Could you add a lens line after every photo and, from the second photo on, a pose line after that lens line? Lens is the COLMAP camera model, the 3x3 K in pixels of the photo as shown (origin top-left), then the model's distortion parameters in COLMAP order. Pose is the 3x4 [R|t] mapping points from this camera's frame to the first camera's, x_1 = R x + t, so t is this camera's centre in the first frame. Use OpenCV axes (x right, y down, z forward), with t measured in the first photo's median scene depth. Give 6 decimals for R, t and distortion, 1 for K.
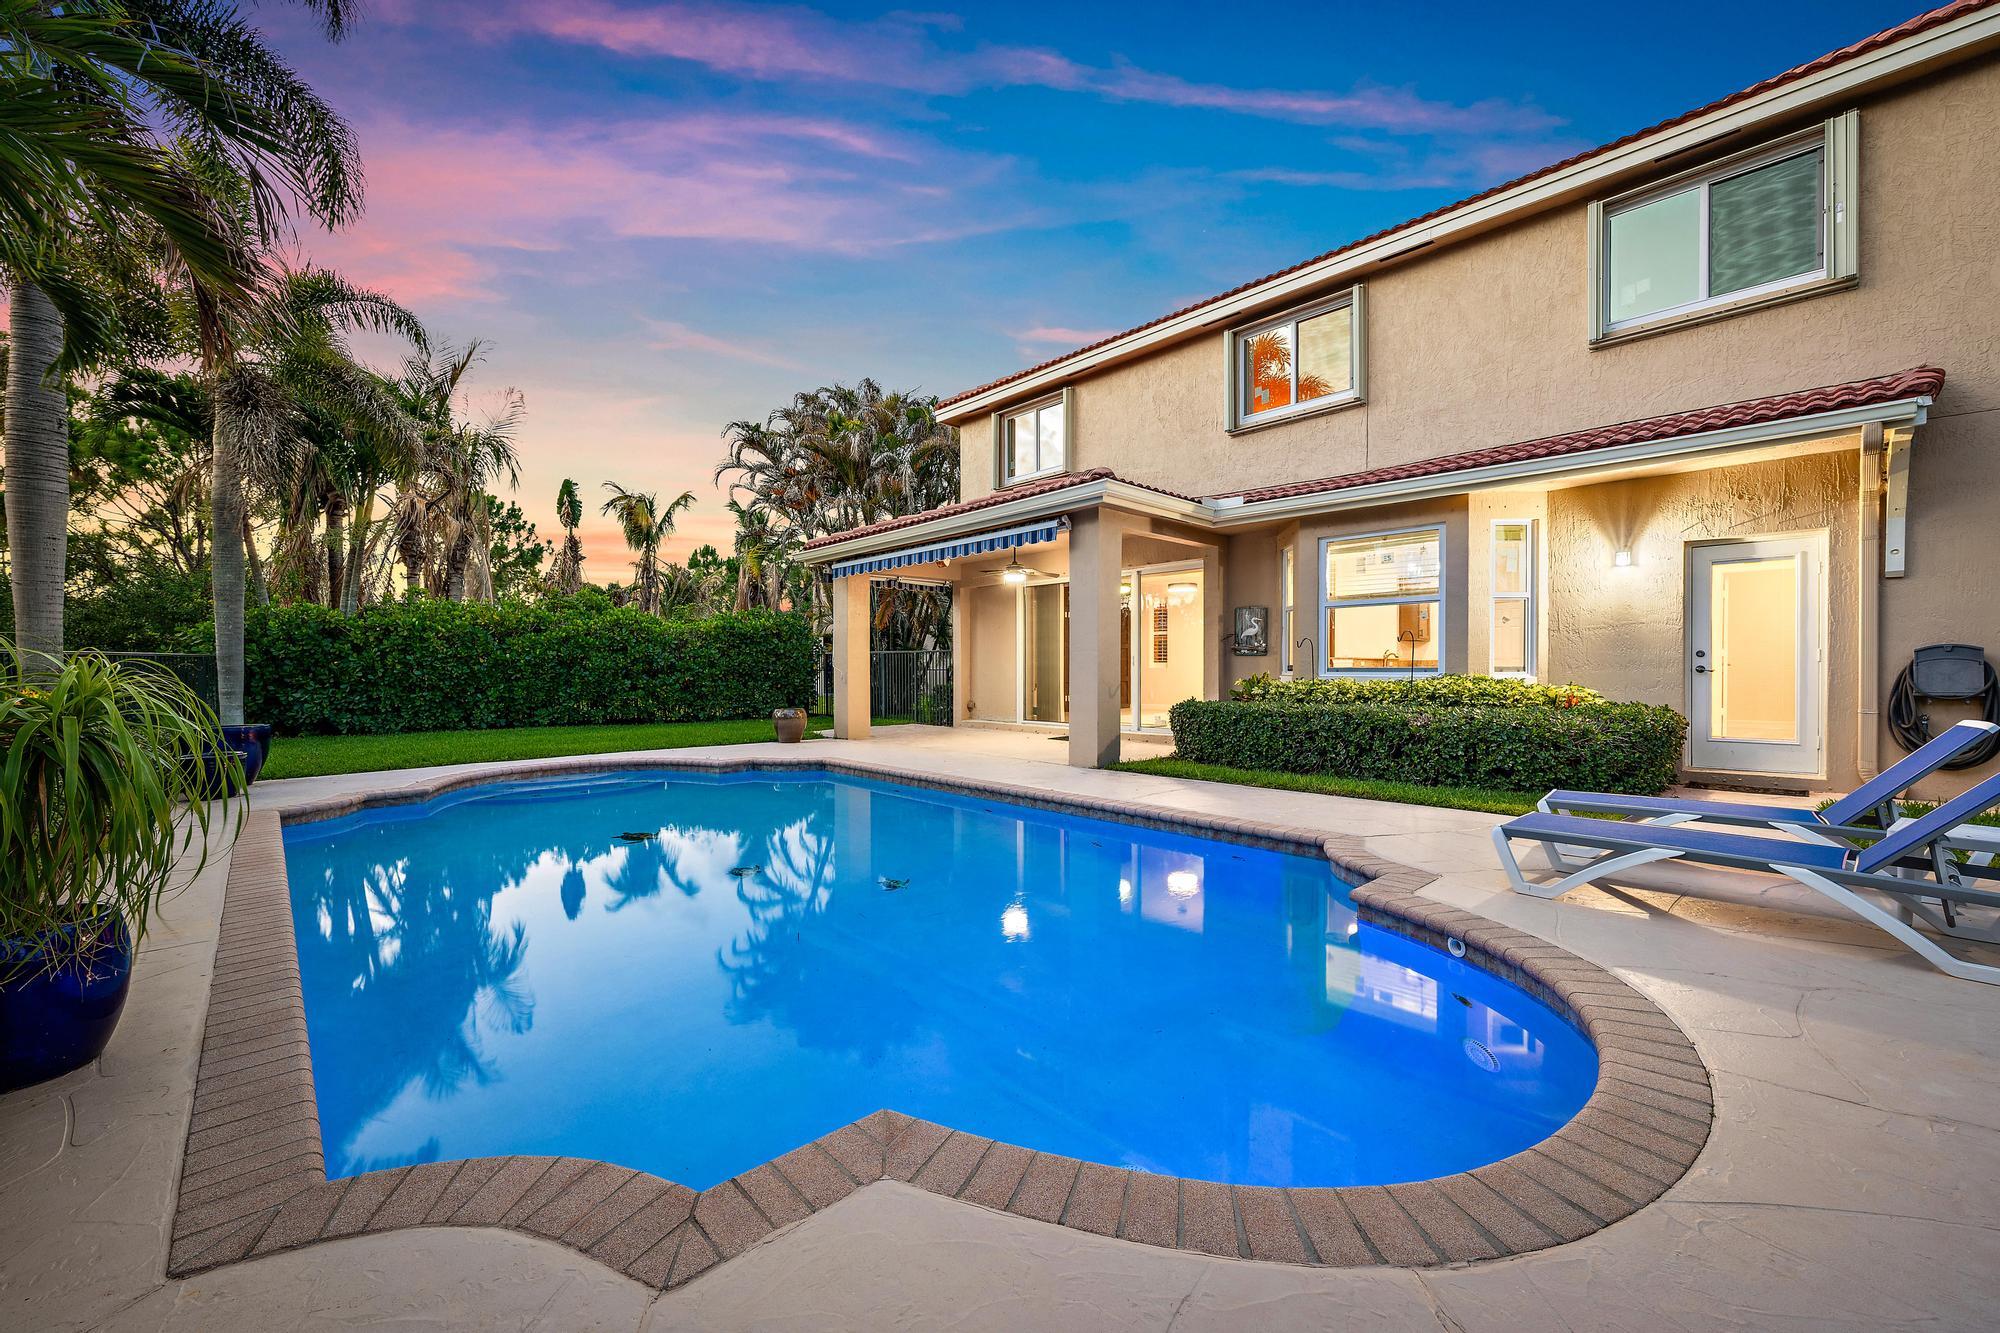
lens RADIAL K [[758.0, 0, 986.8], [0, 758.0, 669.4], [0, 0, 1]] dist [0.000322, 0.000010]
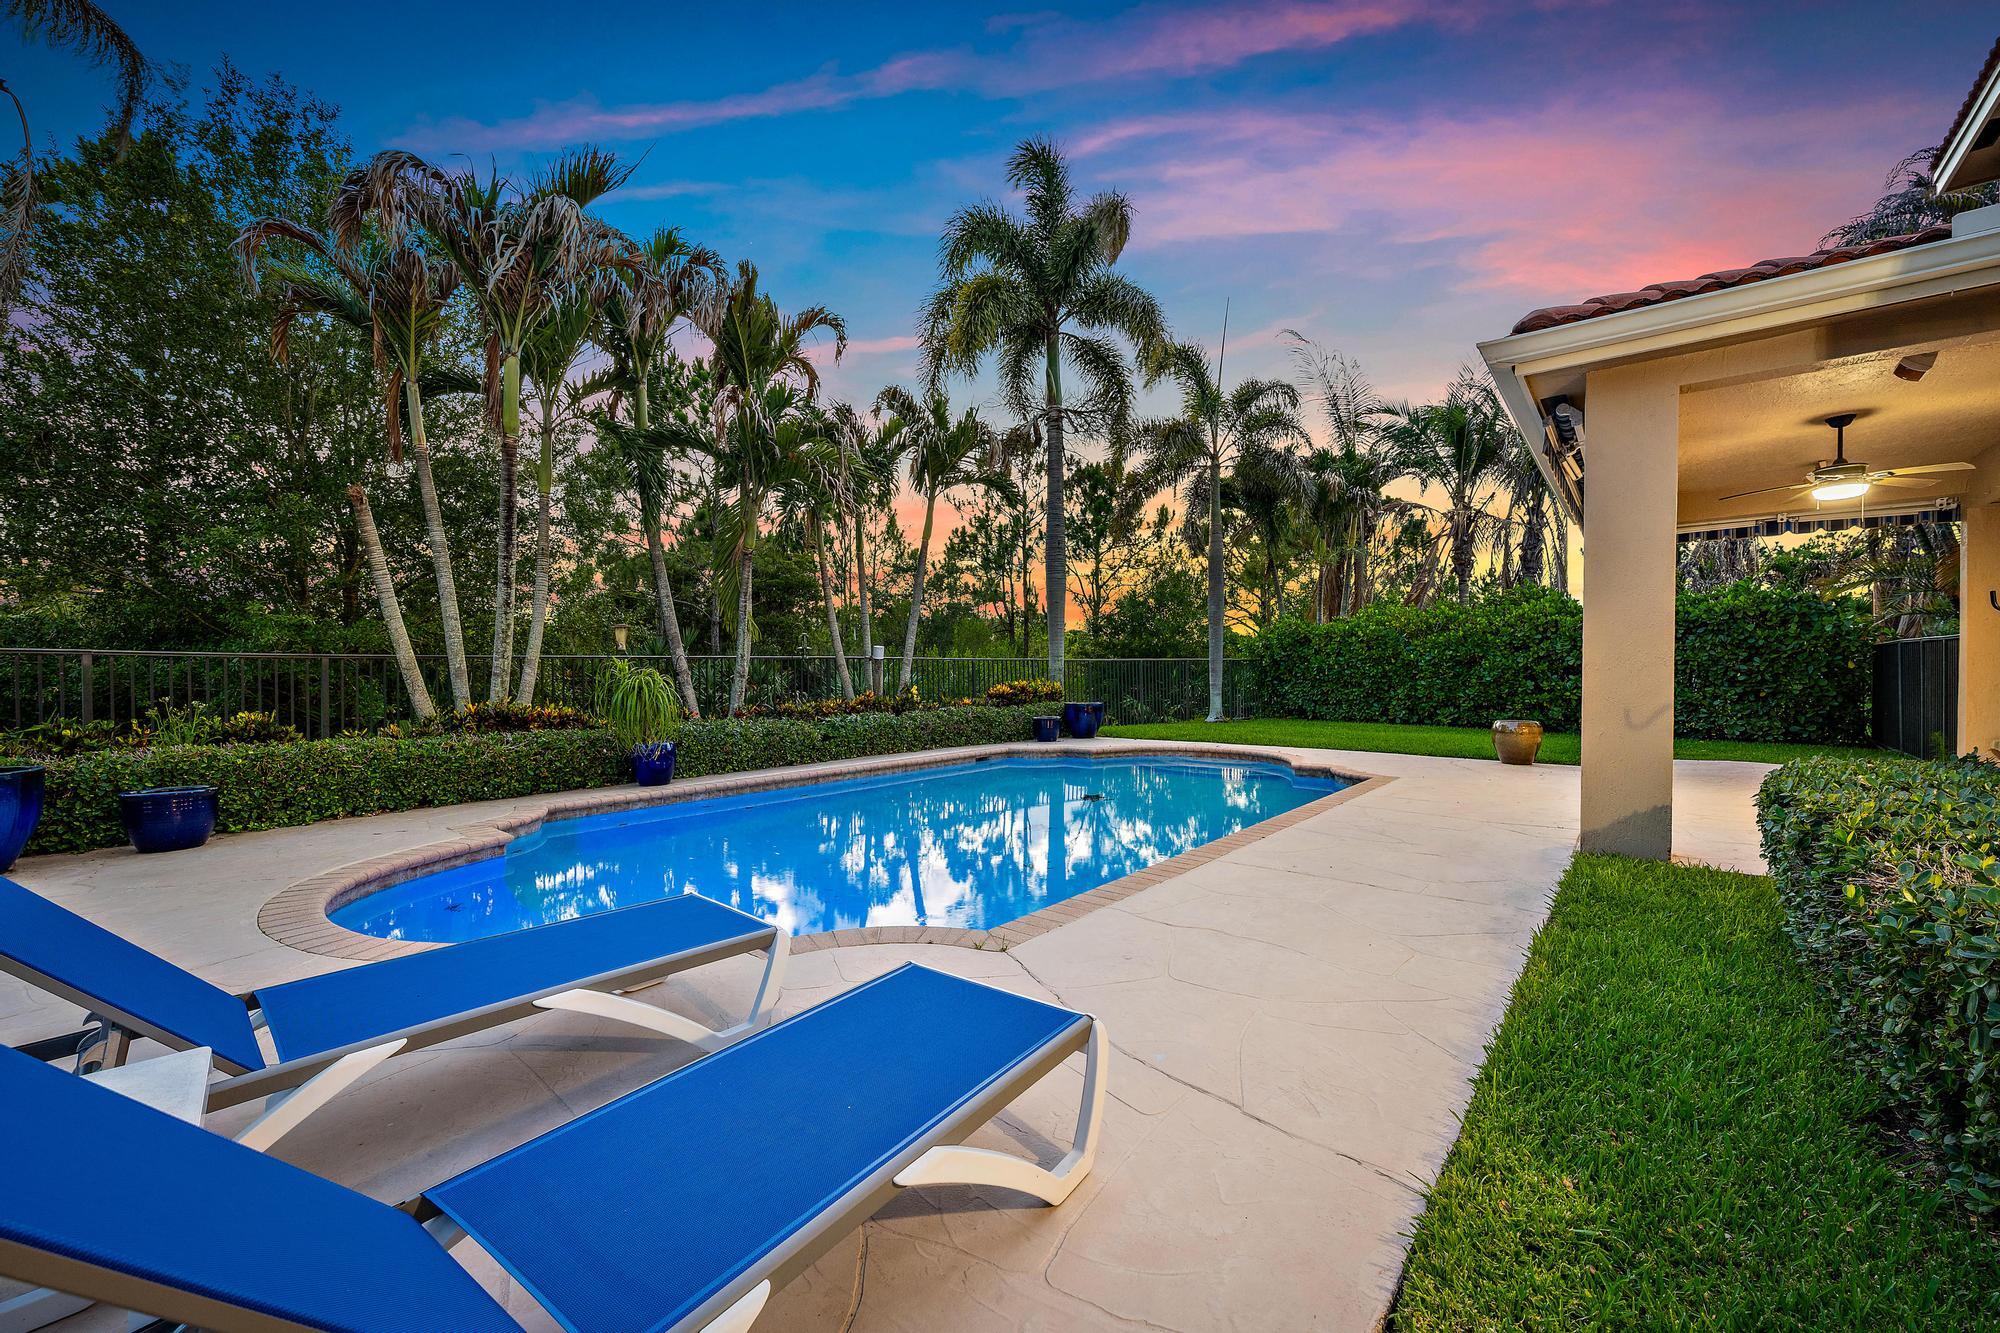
lens RADIAL K [[758.0, 0, 986.8], [0, 758.0, 669.4], [0, 0, 1]] dist [0.000322, 0.000010]
pose [[0.094792, 0.001141, -0.995496, 0.377806], [-0.002885, 0.999995, 0.000871, 0.001217], [0.995493, 0.002789, 0.094795, 0.313918]]
